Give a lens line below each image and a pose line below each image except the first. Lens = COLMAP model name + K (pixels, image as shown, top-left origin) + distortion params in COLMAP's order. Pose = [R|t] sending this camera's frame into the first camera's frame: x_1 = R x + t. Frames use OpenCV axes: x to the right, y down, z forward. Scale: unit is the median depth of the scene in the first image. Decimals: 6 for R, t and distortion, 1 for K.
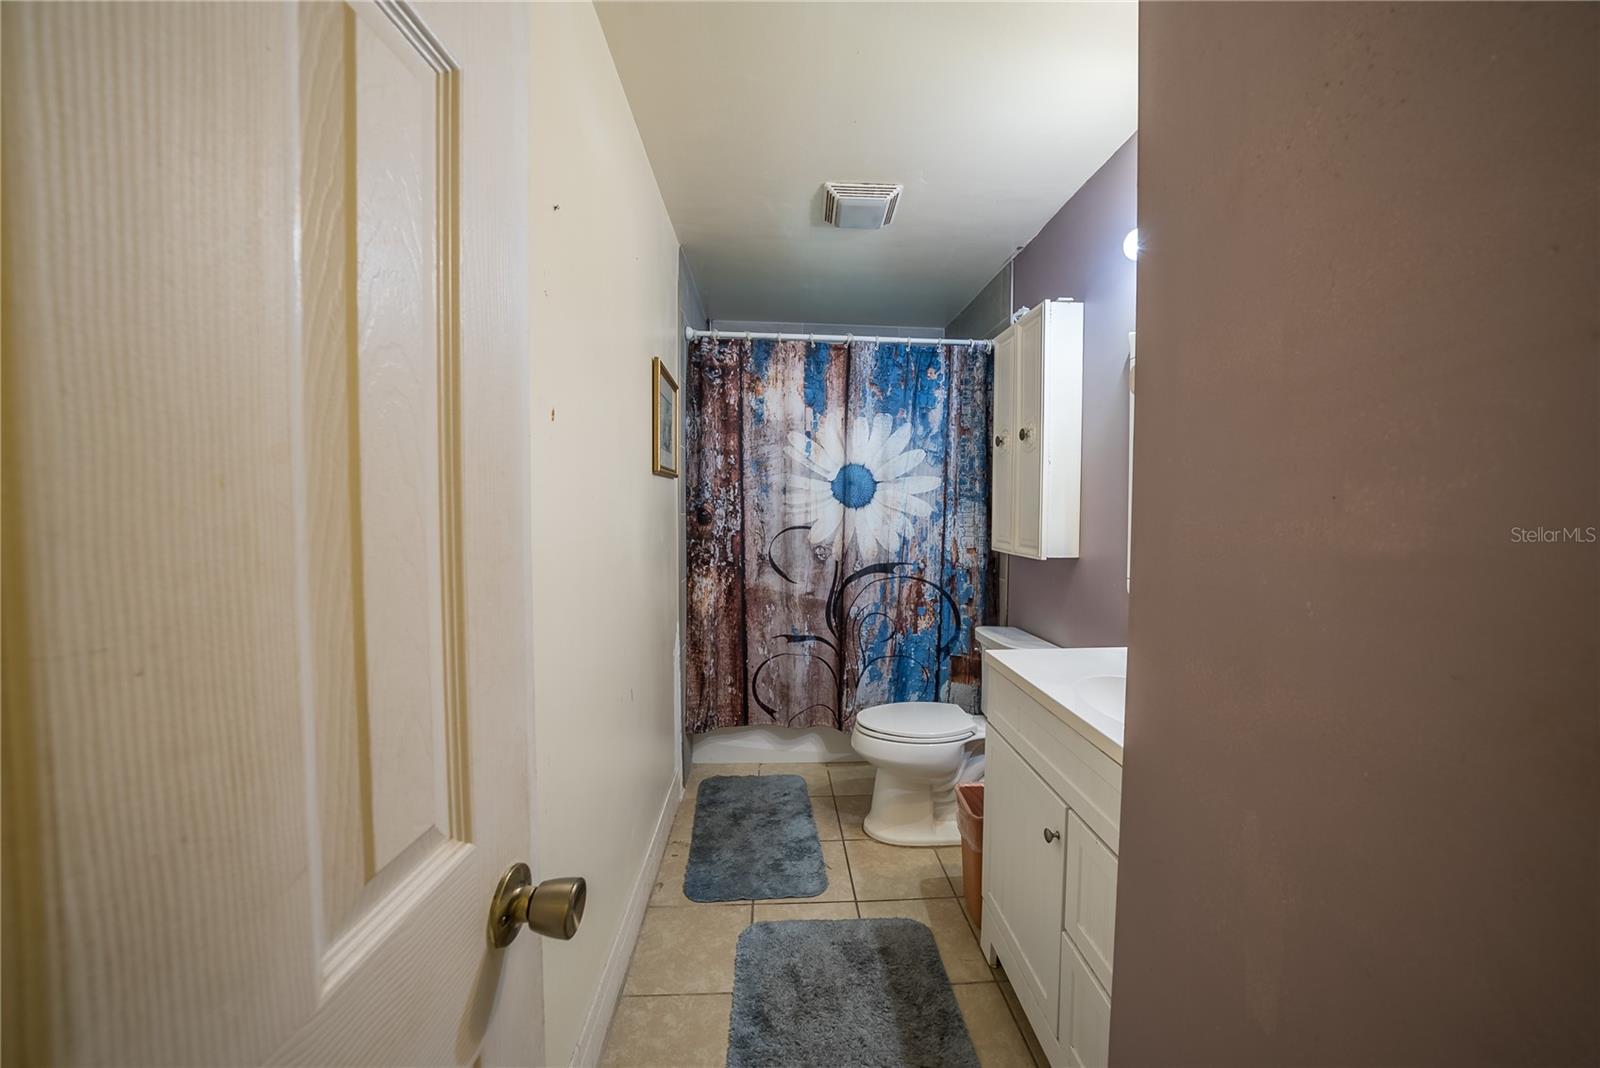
lens RADIAL K [[562.7, 0, 807.0], [0, 562.7, 525.9], [0, 0, 1]] dist [-0.027621, 0.004358]
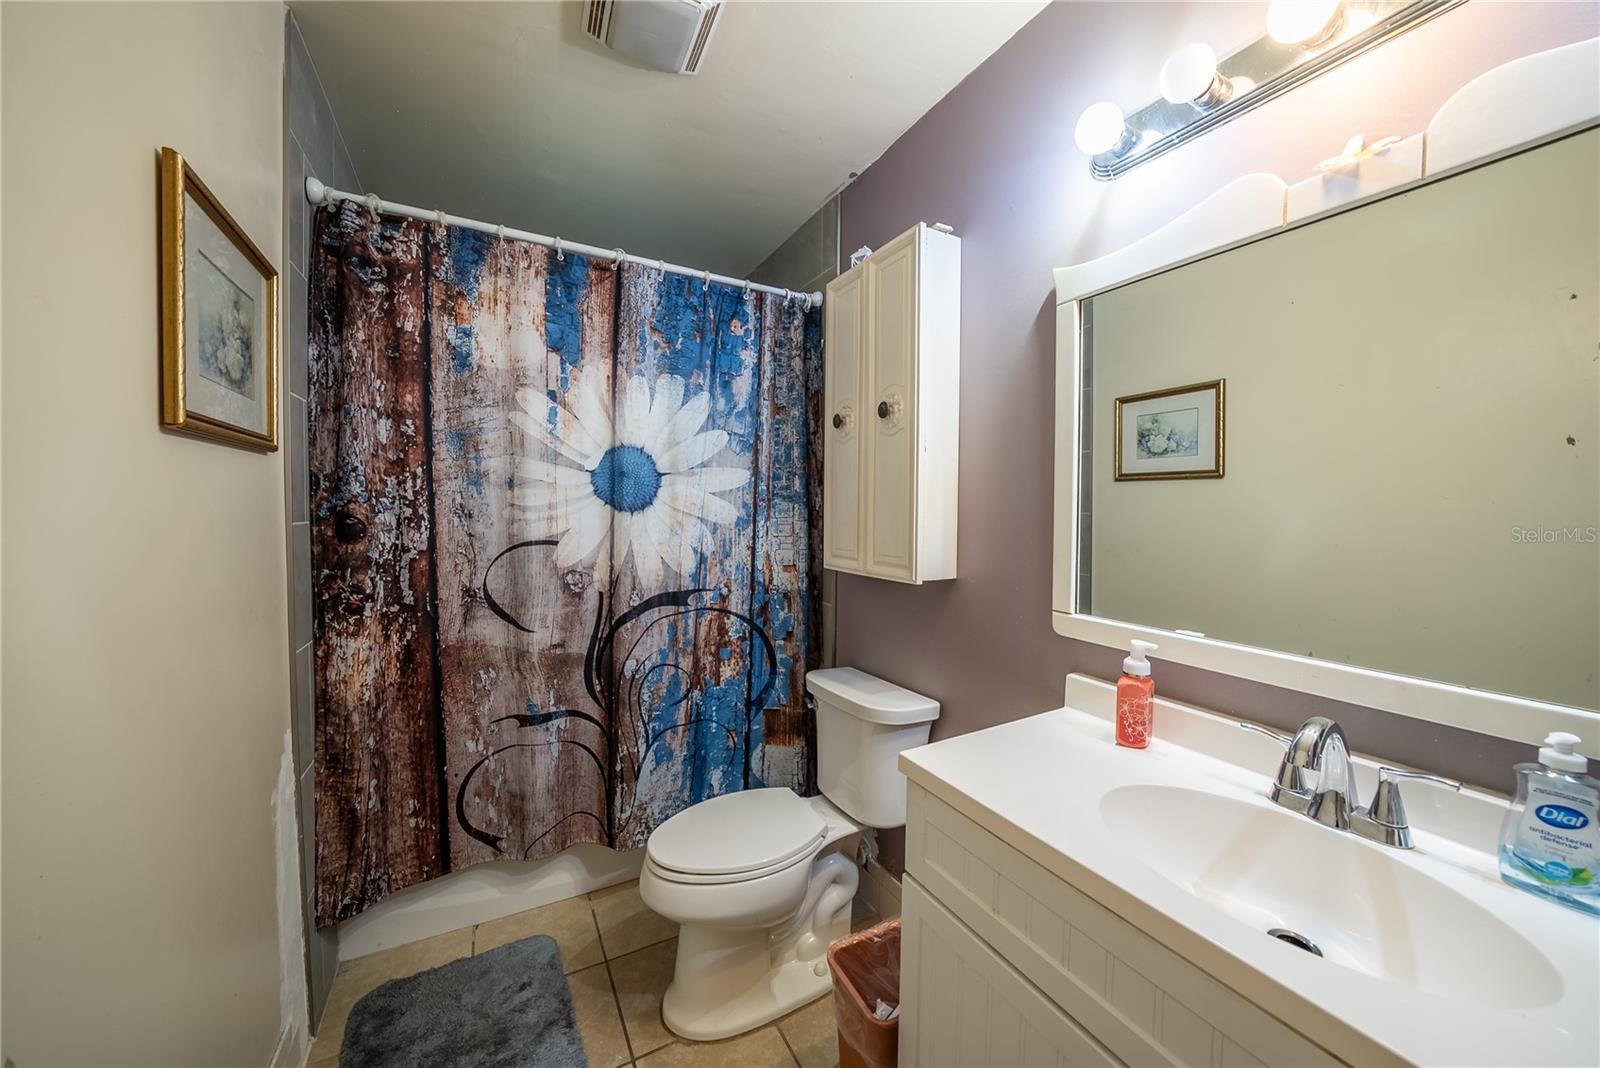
lens RADIAL K [[562.7, 0, 807.0], [0, 562.7, 525.9], [0, 0, 1]] dist [-0.027621, 0.004358]
pose [[0.899211, -0.010265, 0.437395, -0.016491], [0.012237, 0.999924, -0.001691, -0.011236], [-0.437344, 0.006873, 0.899268, 0.308658]]
